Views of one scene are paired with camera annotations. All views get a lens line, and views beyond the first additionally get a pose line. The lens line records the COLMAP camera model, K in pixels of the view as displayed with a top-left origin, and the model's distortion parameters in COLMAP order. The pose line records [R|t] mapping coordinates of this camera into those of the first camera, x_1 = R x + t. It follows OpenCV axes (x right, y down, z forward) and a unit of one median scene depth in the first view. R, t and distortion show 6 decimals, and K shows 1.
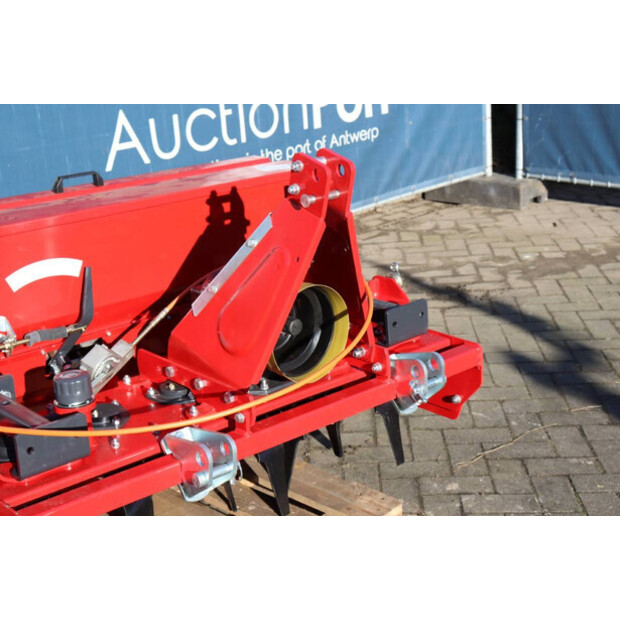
lens RADIAL K [[1059.3, 0, 309.5], [0, 1059.3, 308.9], [0, 0, 1]] dist [0.142064, 0.000000]
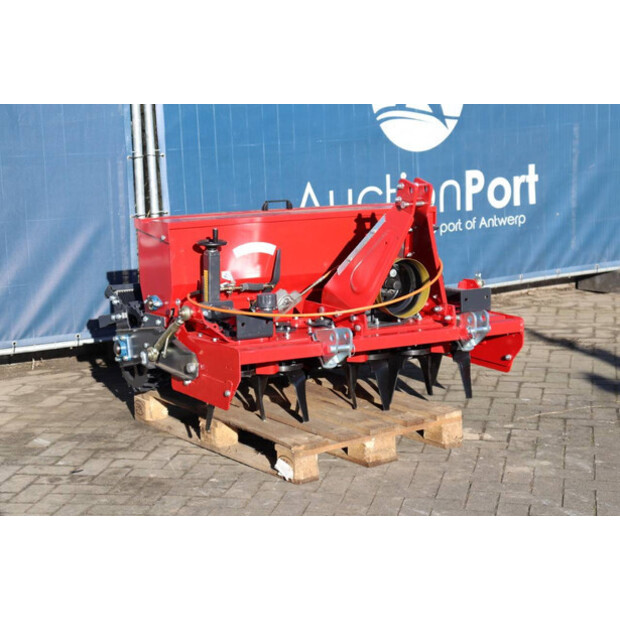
lens RADIAL K [[1365.2, 0, 306.9], [0, 1365.2, 308.8], [0, 0, 1]] dist [0.314076, 0.000000]
pose [[0.982883, 0.061201, -0.173769, 0.185935], [-0.085821, 0.986720, -0.137904, 0.301559], [0.163022, 0.150456, 0.975083, -0.933146]]
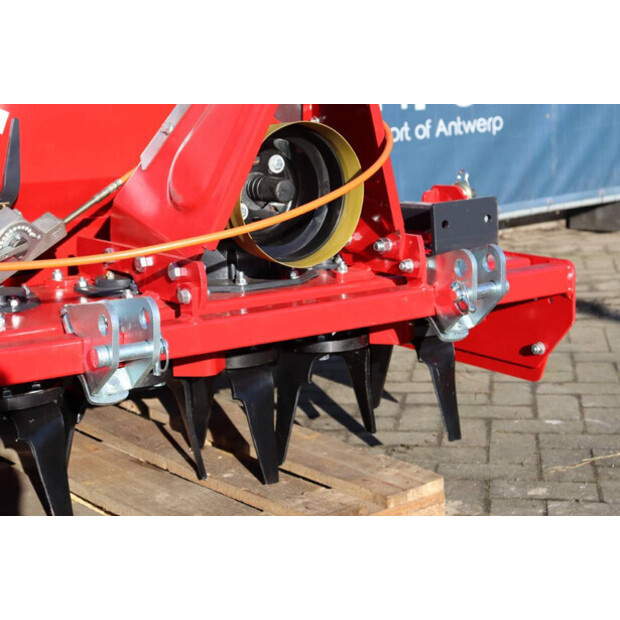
lens RADIAL K [[1242.3, 0, 308.6], [0, 1242.3, 309.6], [0, 0, 1]] dist [0.295534, 0.000000]
pose [[0.990943, 0.034021, -0.129902, 0.092158], [-0.048948, 0.992331, -0.113508, 0.154706], [0.125044, 0.118838, 0.985008, 0.169904]]
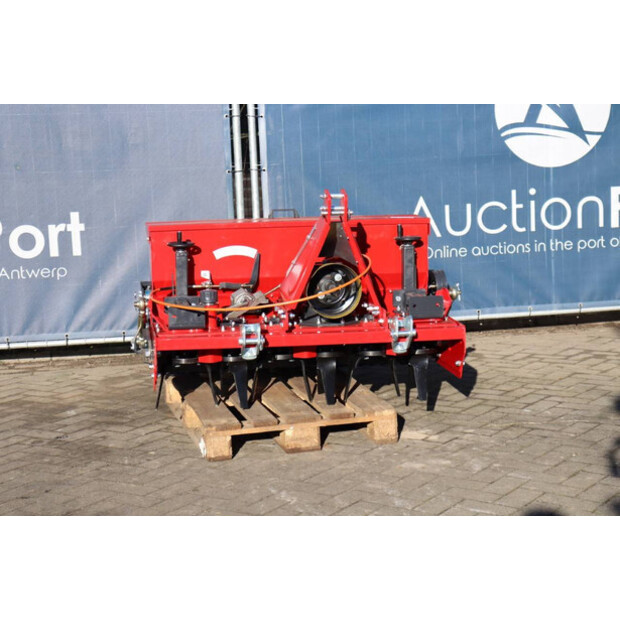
lens RADIAL K [[1392.2, 0, 313.8], [0, 1392.2, 310.1], [0, 0, 1]] dist [0.365960, 0.000000]
pose [[0.843042, 0.099649, -0.528537, 1.010217], [-0.180663, 0.978056, -0.103765, 0.253242], [0.506598, 0.182965, 0.842545, -0.838042]]
